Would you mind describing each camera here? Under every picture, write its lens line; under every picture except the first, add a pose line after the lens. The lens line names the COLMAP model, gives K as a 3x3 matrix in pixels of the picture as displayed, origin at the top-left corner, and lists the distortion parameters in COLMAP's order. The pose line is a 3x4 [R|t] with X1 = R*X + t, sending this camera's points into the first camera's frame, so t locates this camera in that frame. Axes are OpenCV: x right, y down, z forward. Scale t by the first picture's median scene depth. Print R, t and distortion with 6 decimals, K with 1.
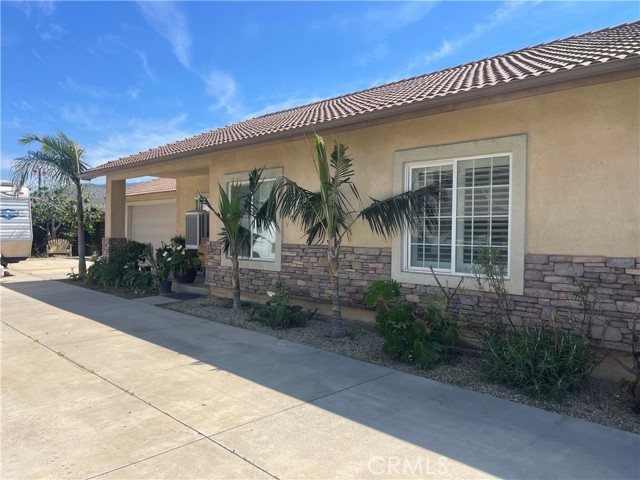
lens RADIAL K [[482.3, 0, 320.0], [0, 482.3, 237.9], [0, 0, 1]] dist [0.050016, -0.068877]
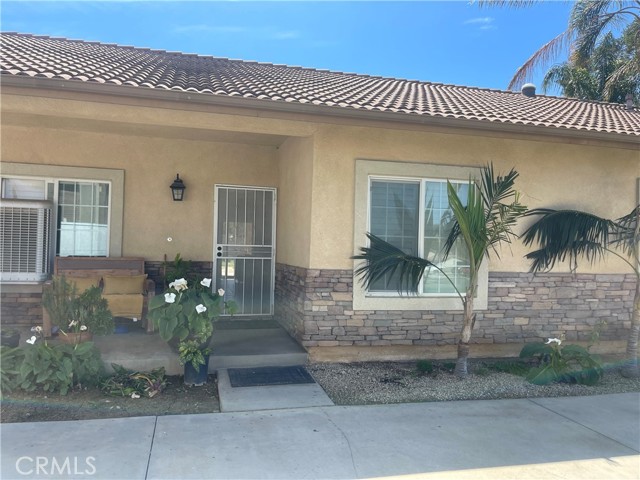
lens RADIAL K [[482.3, 0, 319.2], [0, 482.3, 241.3], [0, 0, 1]] dist [0.050016, -0.068877]
pose [[0.527126, 0.021273, 0.849521, -0.882546], [-0.007066, 0.999762, -0.020651, -0.018109], [-0.849758, 0.004882, 0.527151, 0.860050]]
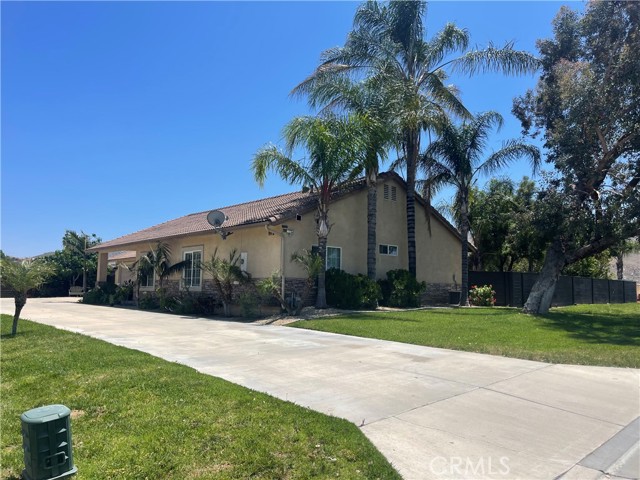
lens RADIAL K [[482.3, 0, 321.2], [0, 482.3, 241.6], [0, 0, 1]] dist [0.050016, -0.068877]
pose [[0.996475, 0.000593, -0.083883, 1.063514], [-0.009543, 0.994285, -0.106334, 0.082829], [0.083341, 0.106760, 0.990786, -1.608919]]
